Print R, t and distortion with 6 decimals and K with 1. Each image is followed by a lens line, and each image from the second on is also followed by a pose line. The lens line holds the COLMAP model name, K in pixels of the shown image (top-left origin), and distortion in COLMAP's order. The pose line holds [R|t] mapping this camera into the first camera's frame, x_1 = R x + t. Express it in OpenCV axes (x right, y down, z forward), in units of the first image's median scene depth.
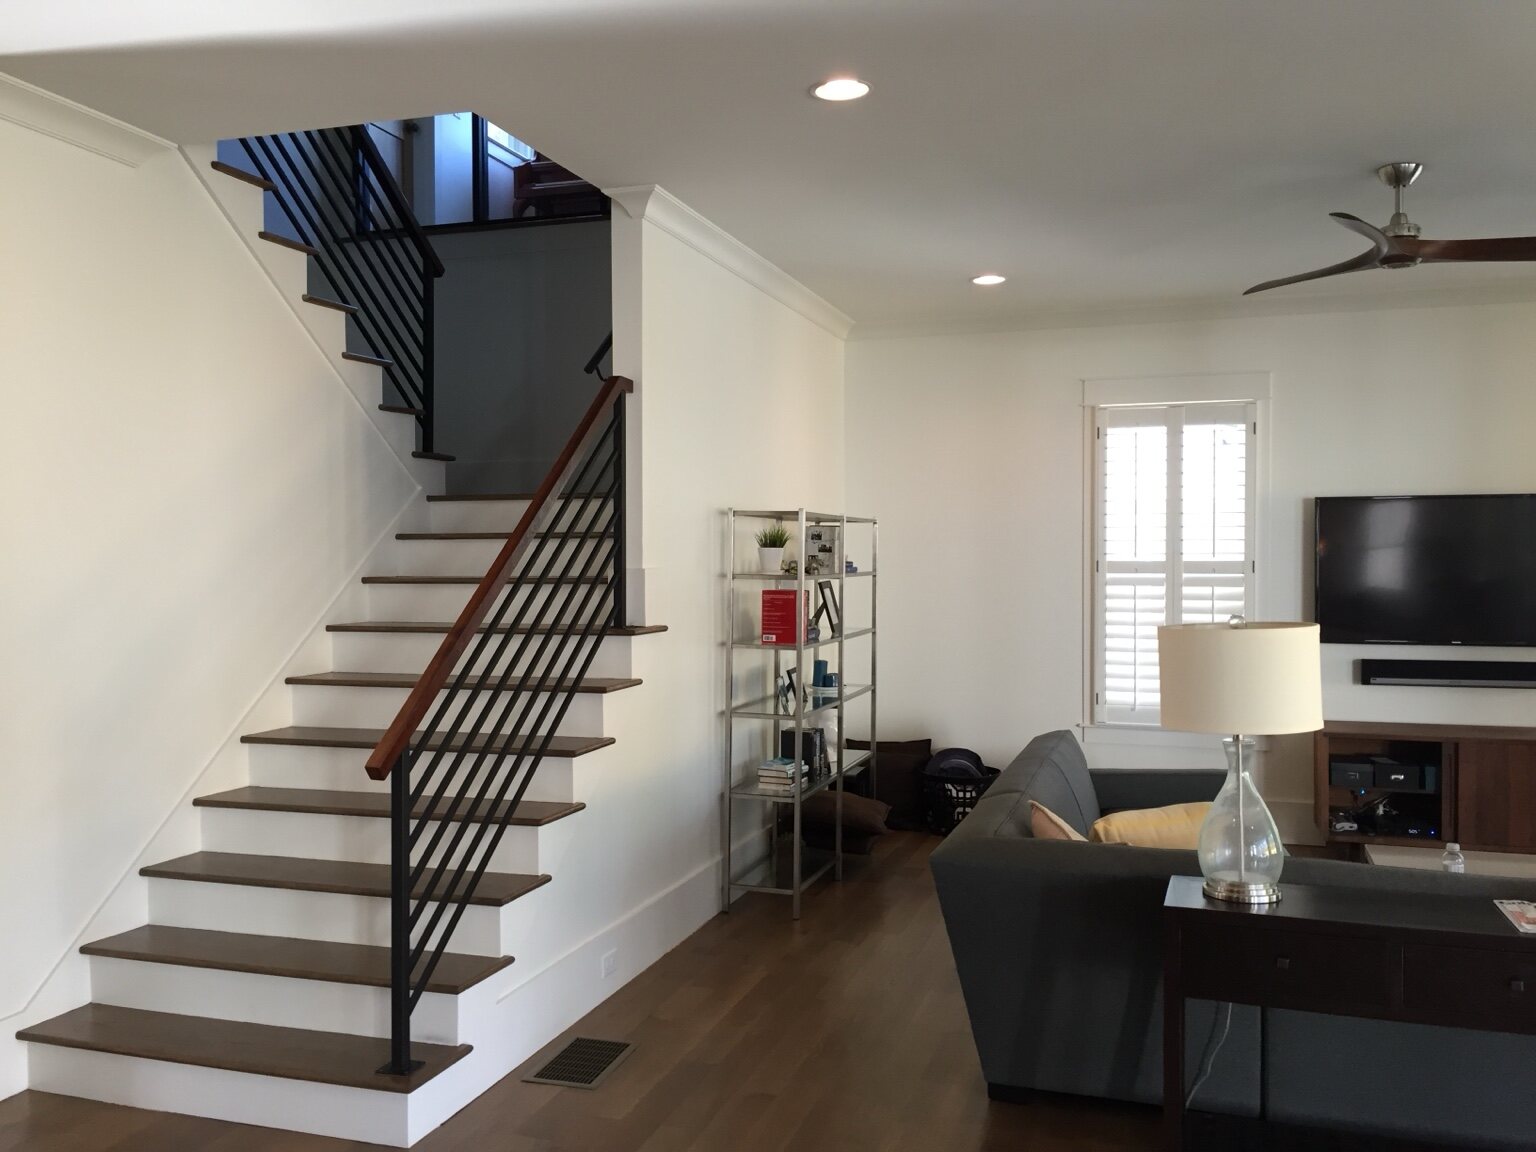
lens RADIAL K [[1320.3, 0, 769.7], [0, 1320.3, 573.5], [0, 0, 1]] dist [0.051361, -0.006144]
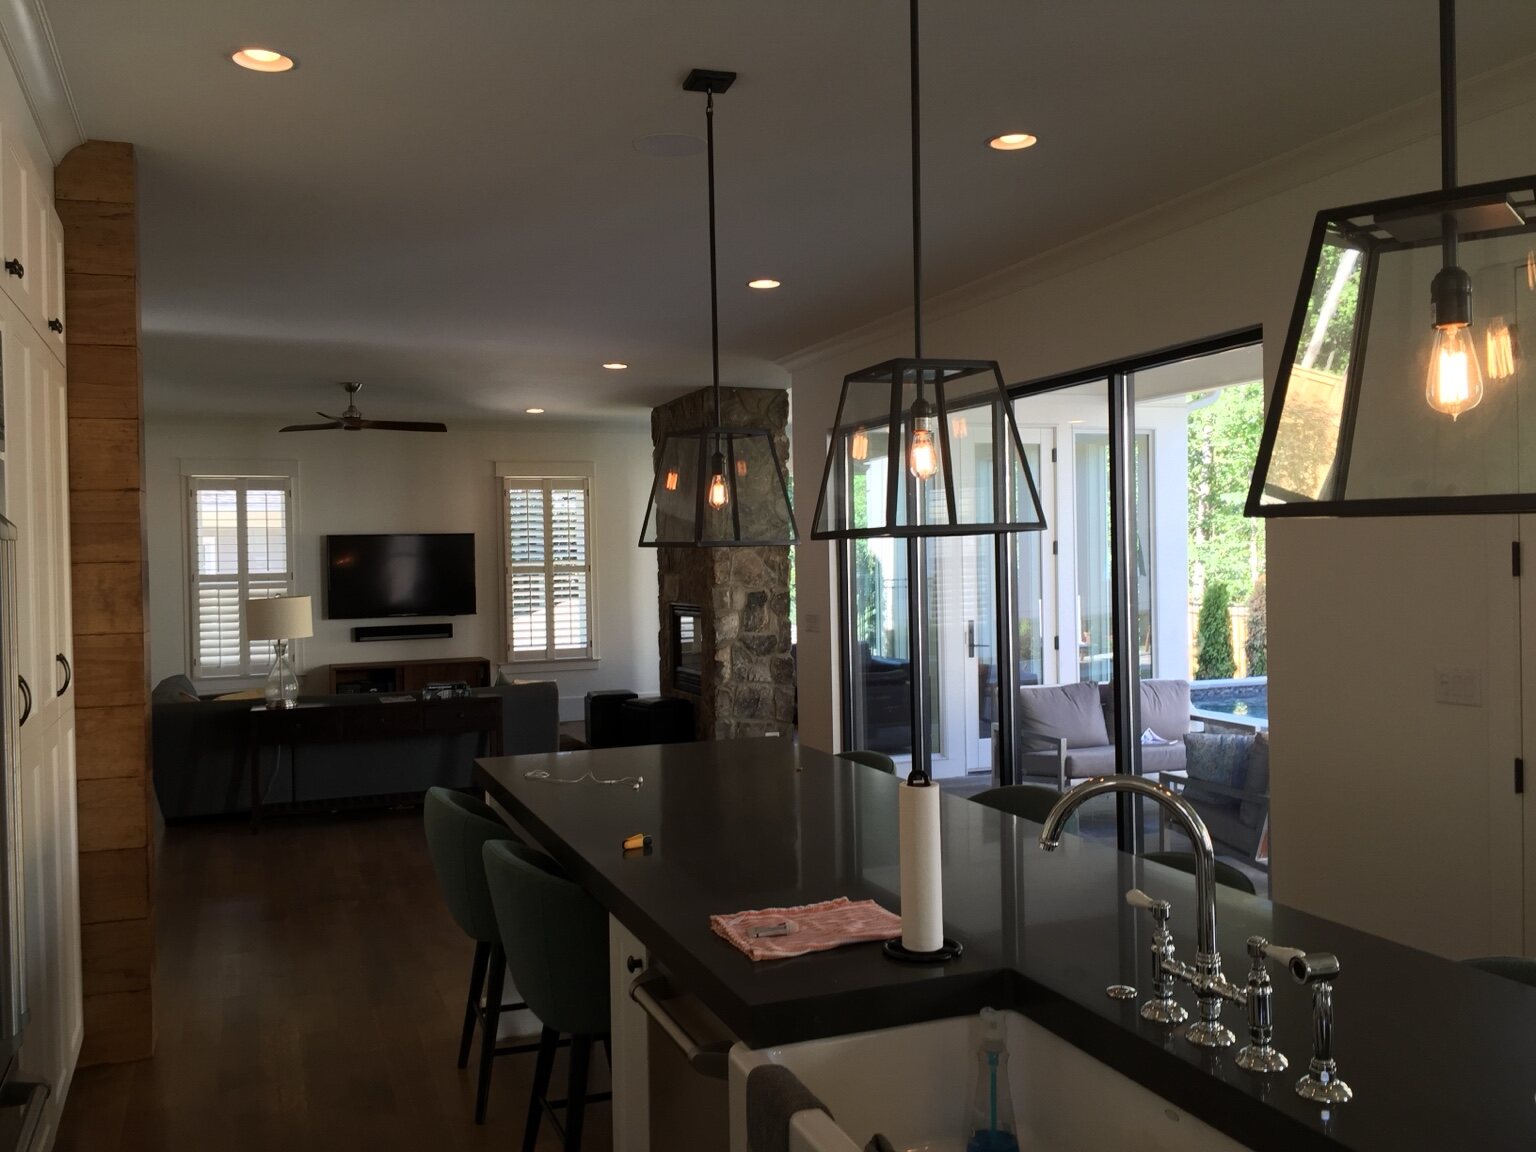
lens RADIAL K [[1320.3, 0, 771.5], [0, 1320.3, 568.0], [0, 0, 1]] dist [0.051361, -0.006144]
pose [[0.774415, -0.019590, 0.632375, -0.231148], [0.027818, 0.999608, -0.003100, 0.007014], [-0.632066, 0.019992, 0.774657, -0.691105]]
